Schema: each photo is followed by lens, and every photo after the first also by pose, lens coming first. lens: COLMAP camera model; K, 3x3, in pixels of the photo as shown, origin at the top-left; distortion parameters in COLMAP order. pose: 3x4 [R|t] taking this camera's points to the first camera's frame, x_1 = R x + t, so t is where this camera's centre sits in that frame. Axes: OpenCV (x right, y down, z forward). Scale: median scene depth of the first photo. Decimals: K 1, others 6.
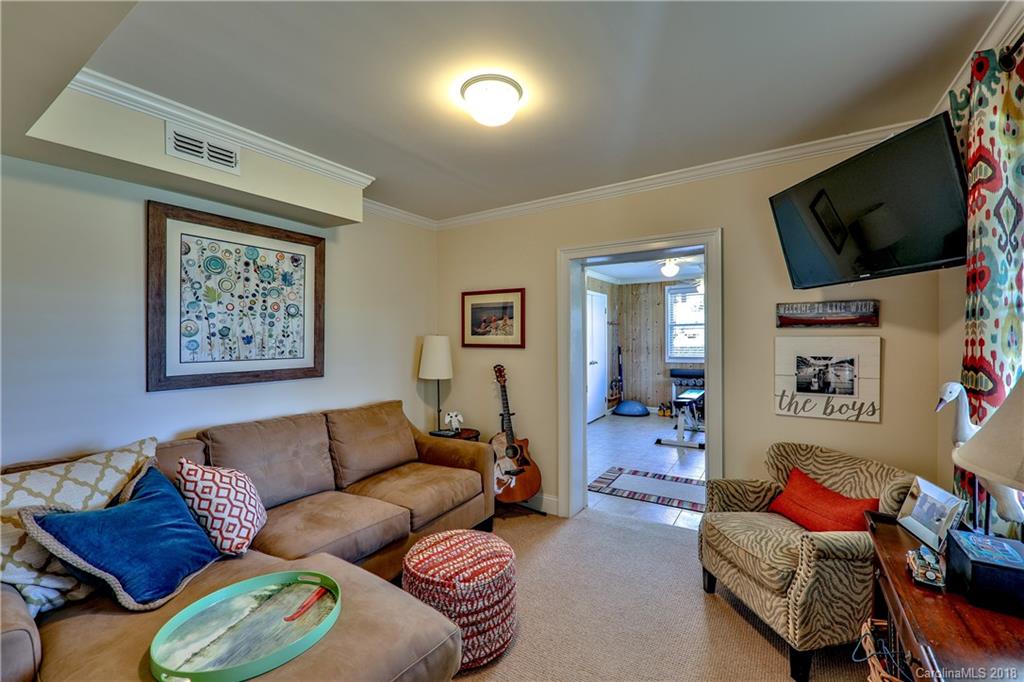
lens RADIAL K [[426.2, 0, 513.2], [0, 426.2, 330.8], [0, 0, 1]] dist [-0.000145, -0.000014]
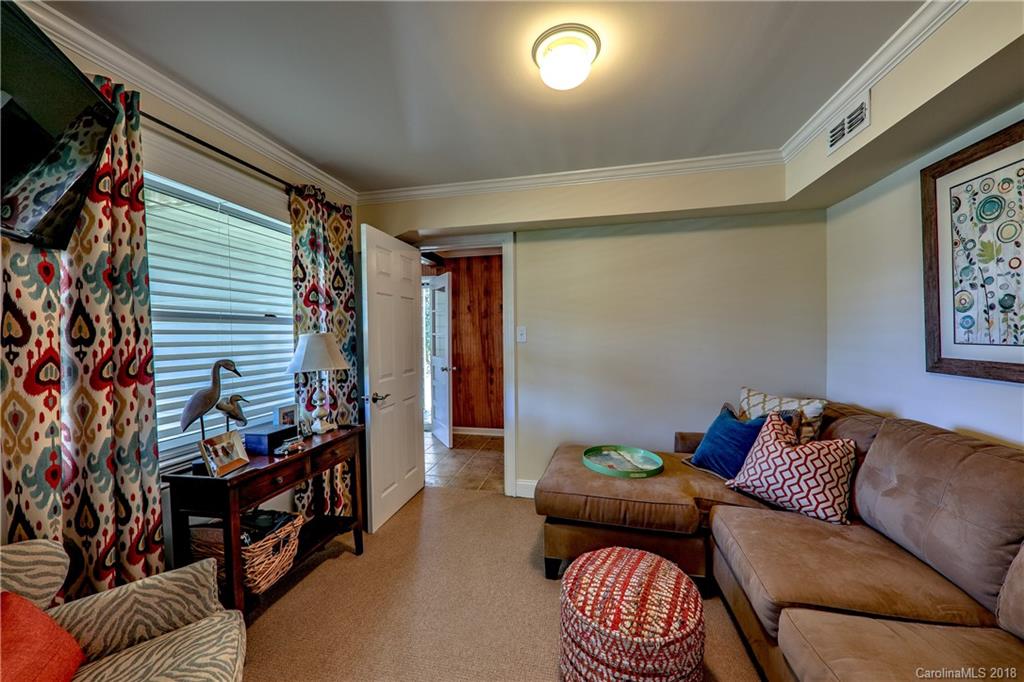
lens RADIAL K [[371.6, 0, 512.9], [0, 371.6, 340.0], [0, 0, 1]] dist [0.004094, -0.000196]
pose [[-0.941453, 0.019004, -0.336609, 0.264691], [0.017081, 0.999816, 0.008673, 0.045344], [0.336712, 0.002416, -0.941605, 1.335377]]
